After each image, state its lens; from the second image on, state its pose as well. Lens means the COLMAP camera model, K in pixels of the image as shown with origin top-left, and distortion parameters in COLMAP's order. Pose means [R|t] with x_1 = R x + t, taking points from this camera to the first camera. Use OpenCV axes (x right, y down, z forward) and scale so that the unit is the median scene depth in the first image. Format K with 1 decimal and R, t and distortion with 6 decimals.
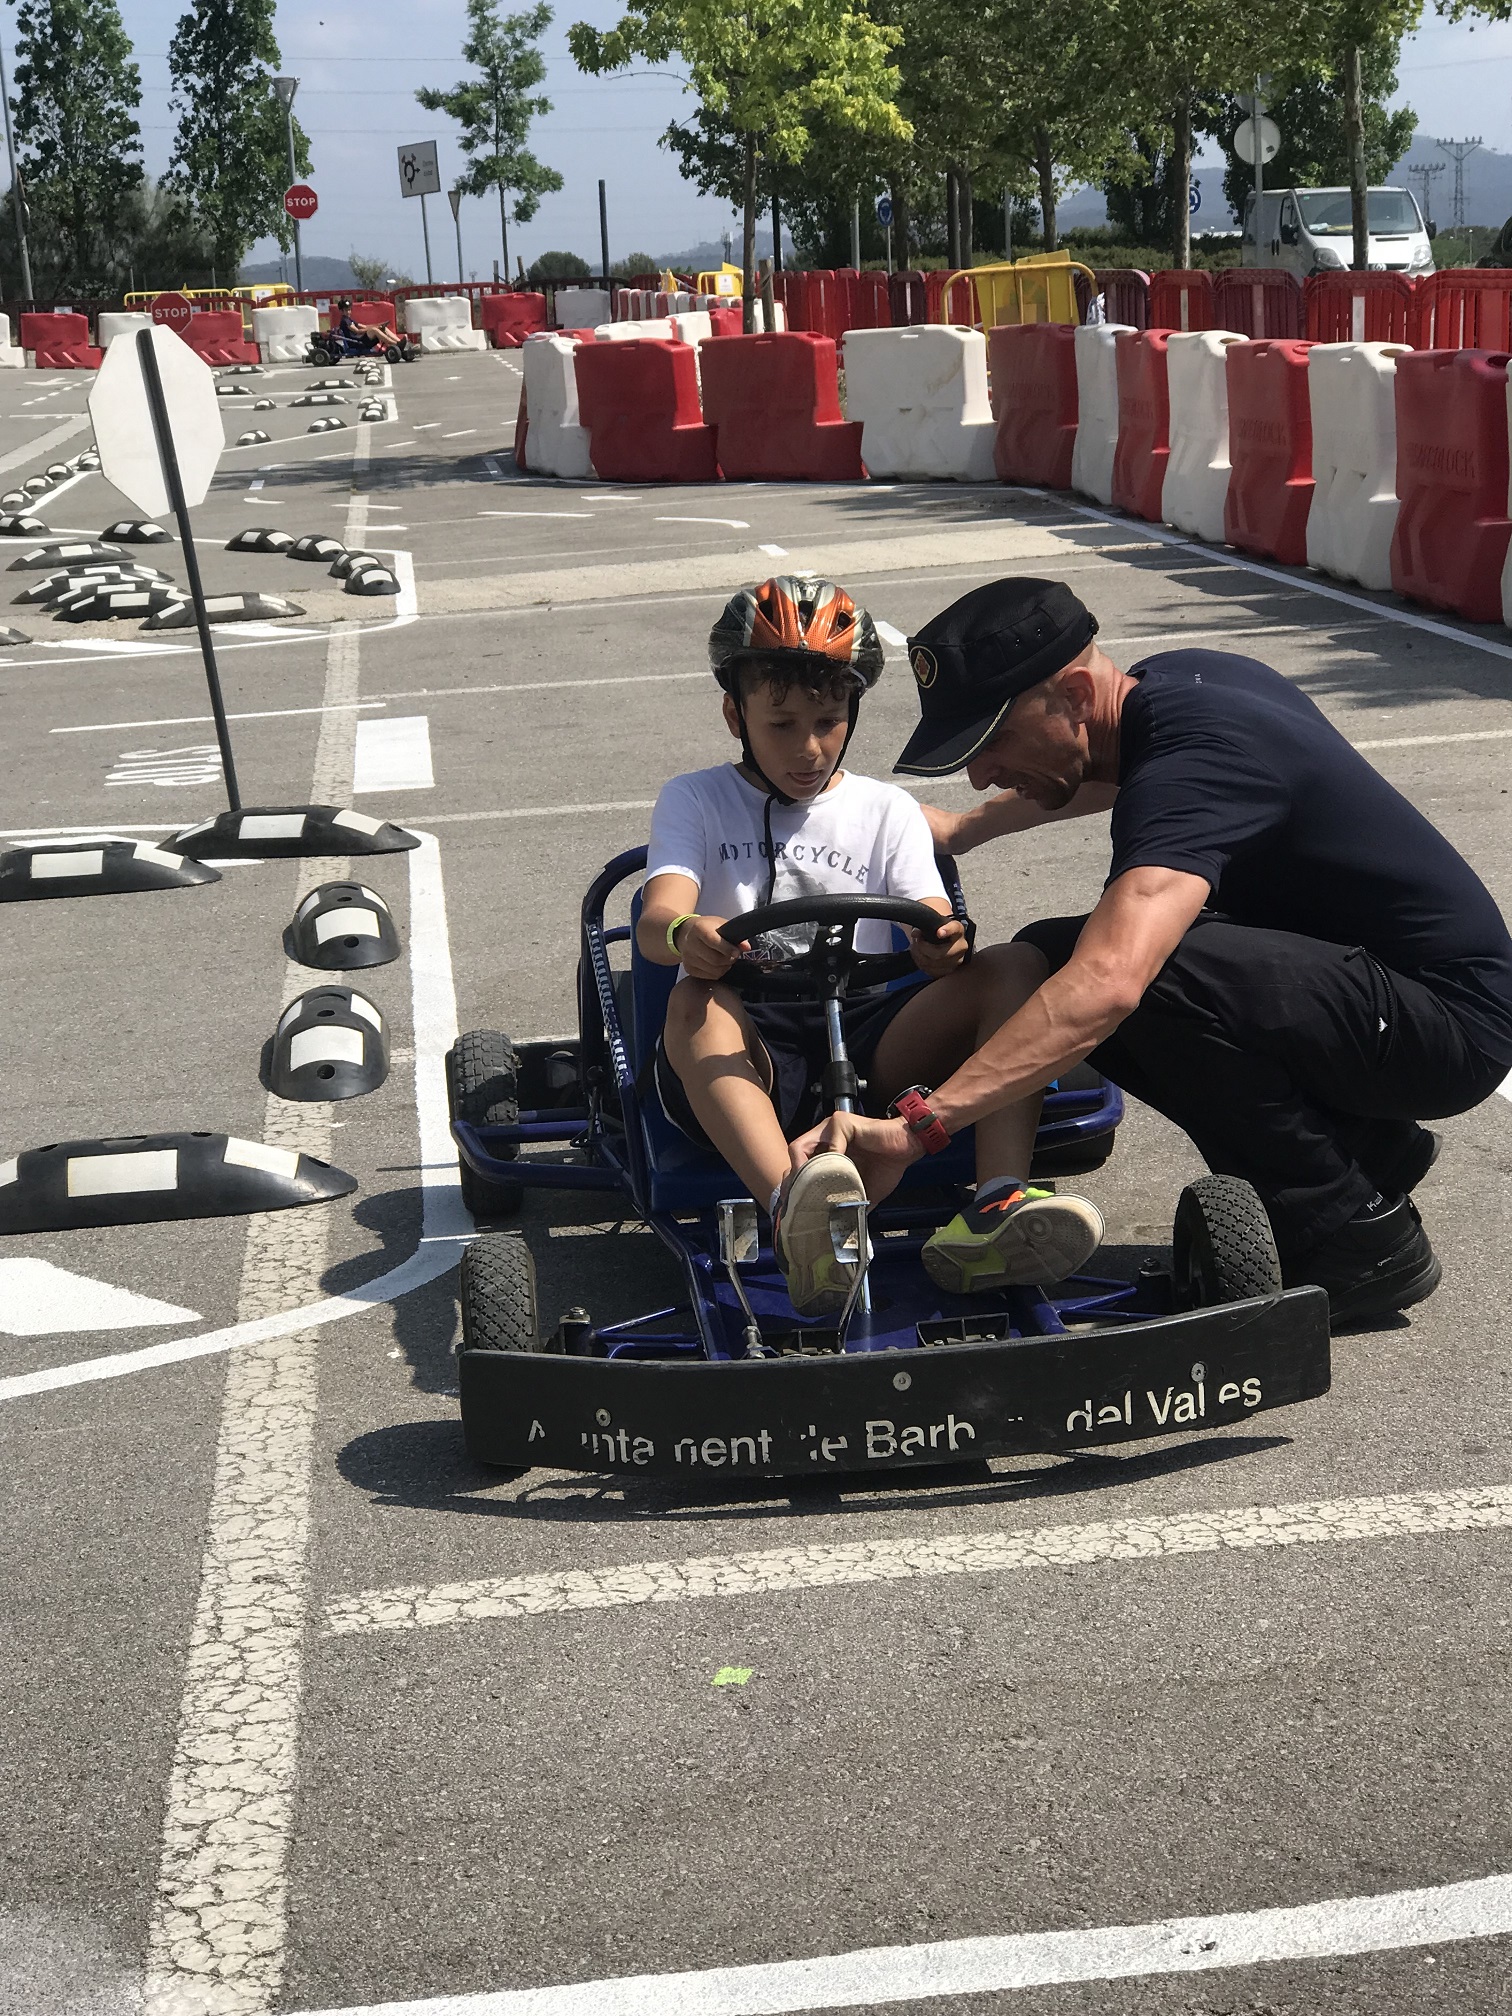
lens RADIAL K [[3529.1, 0, 755.6], [0, 3529.1, 1009.0], [0, 0, 1]] dist [-0.035862, 0.000000]
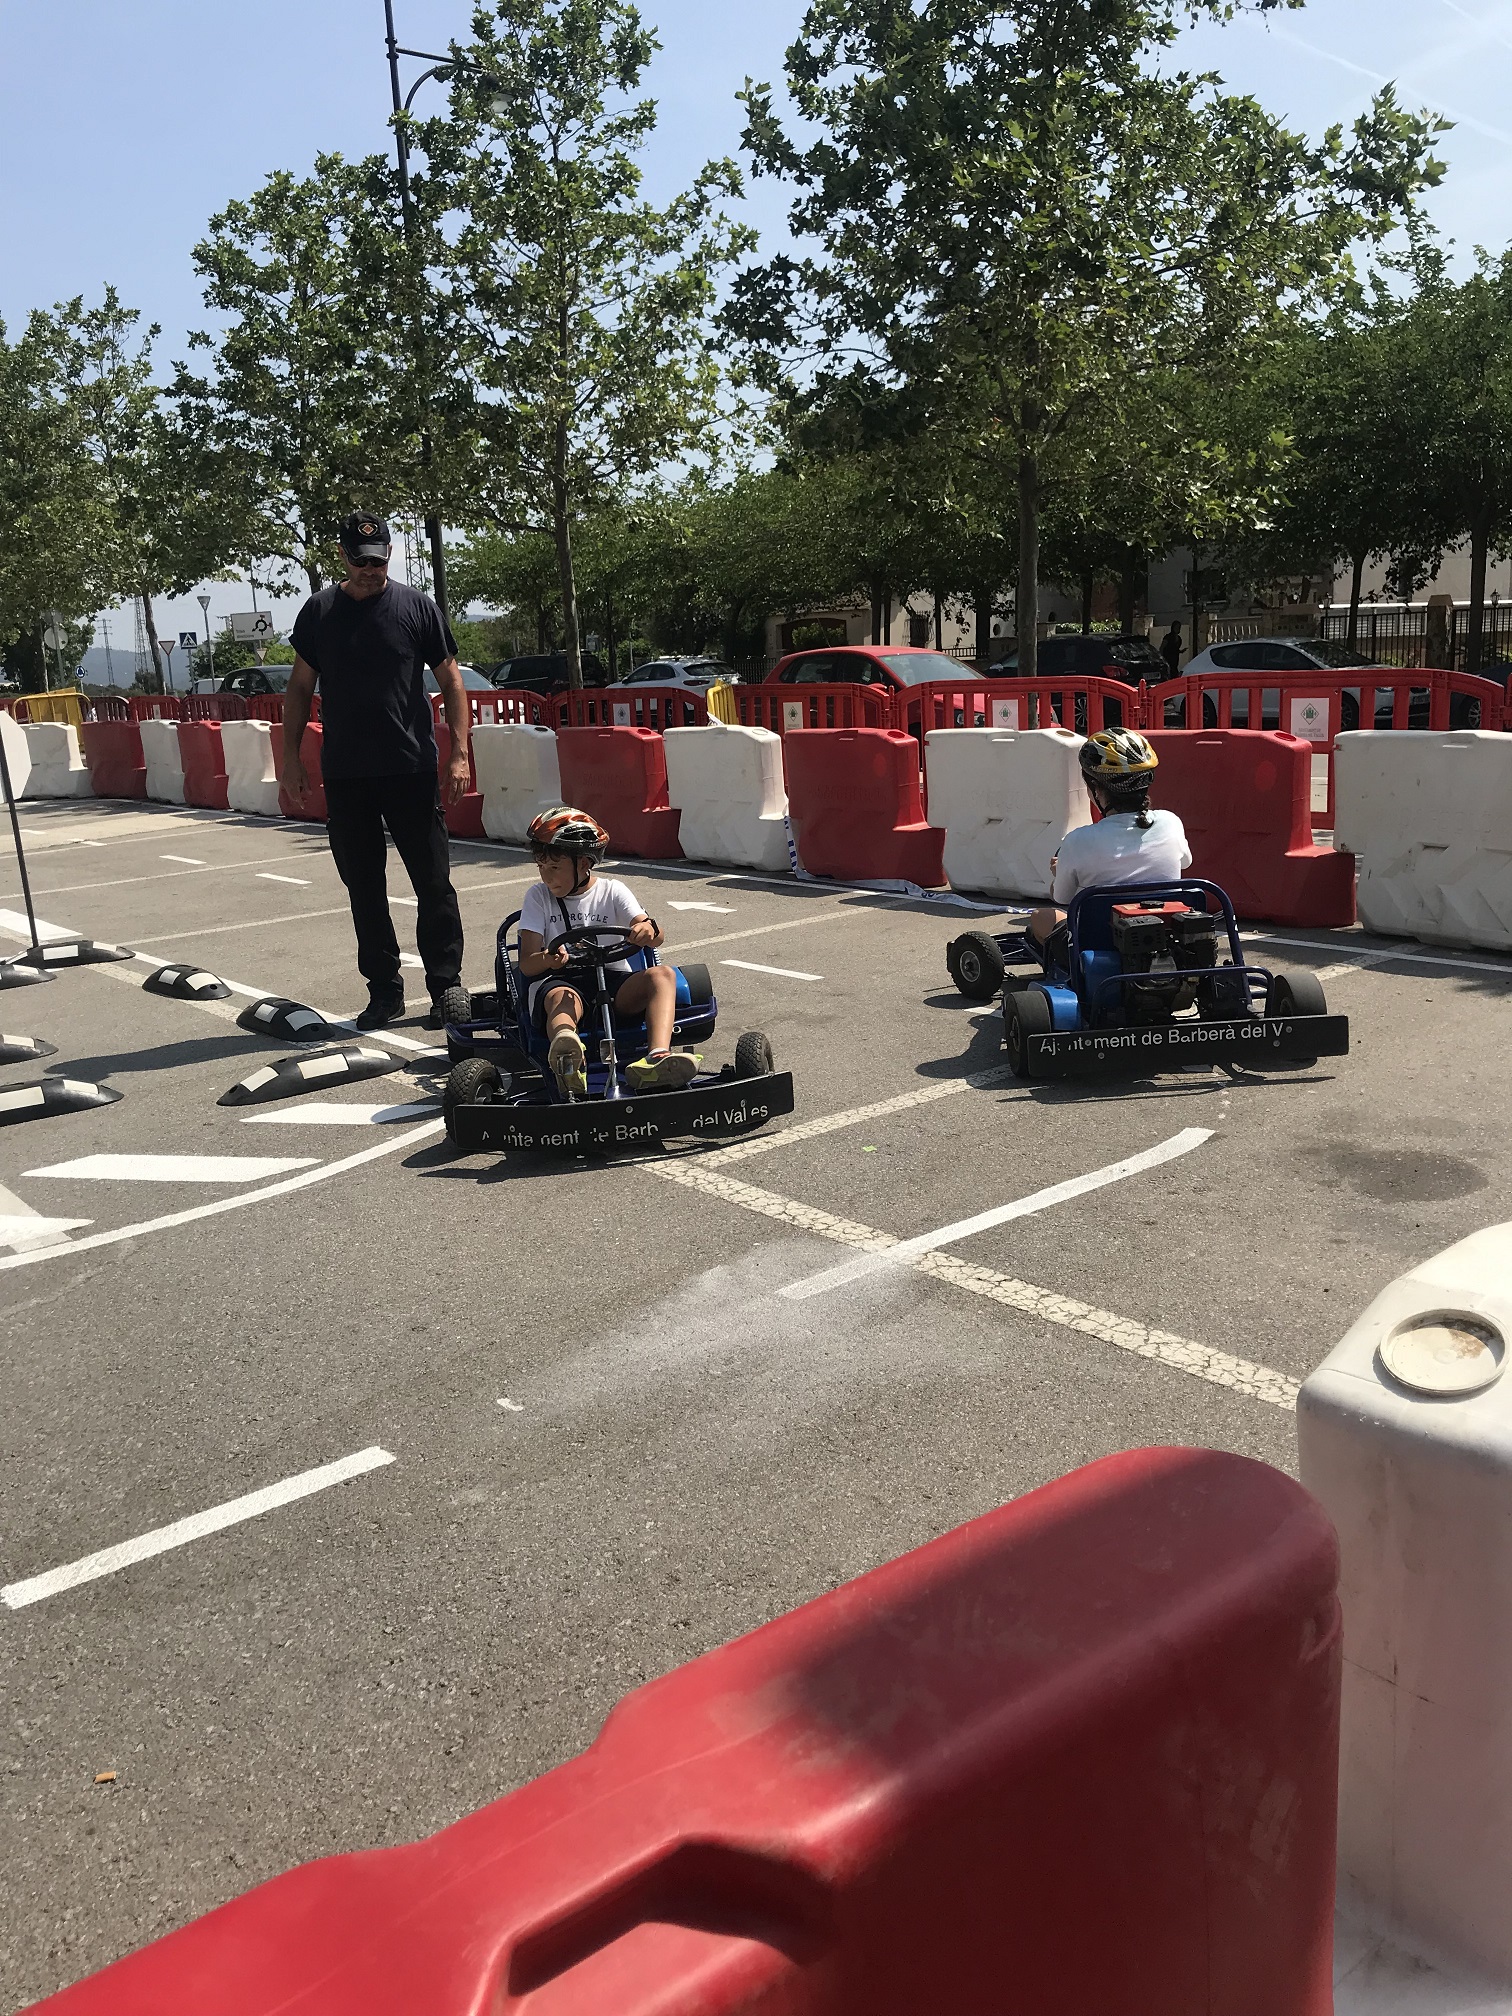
lens RADIAL K [[1625.9, 0, 758.1], [0, 1625.9, 1009.0], [0, 0, 1]] dist [0.010641, 0.023071]
pose [[0.847755, -0.109395, 0.518983, -0.496893], [0.118548, 0.992825, 0.015627, 0.025941], [-0.516969, 0.048276, 0.854641, -0.076476]]
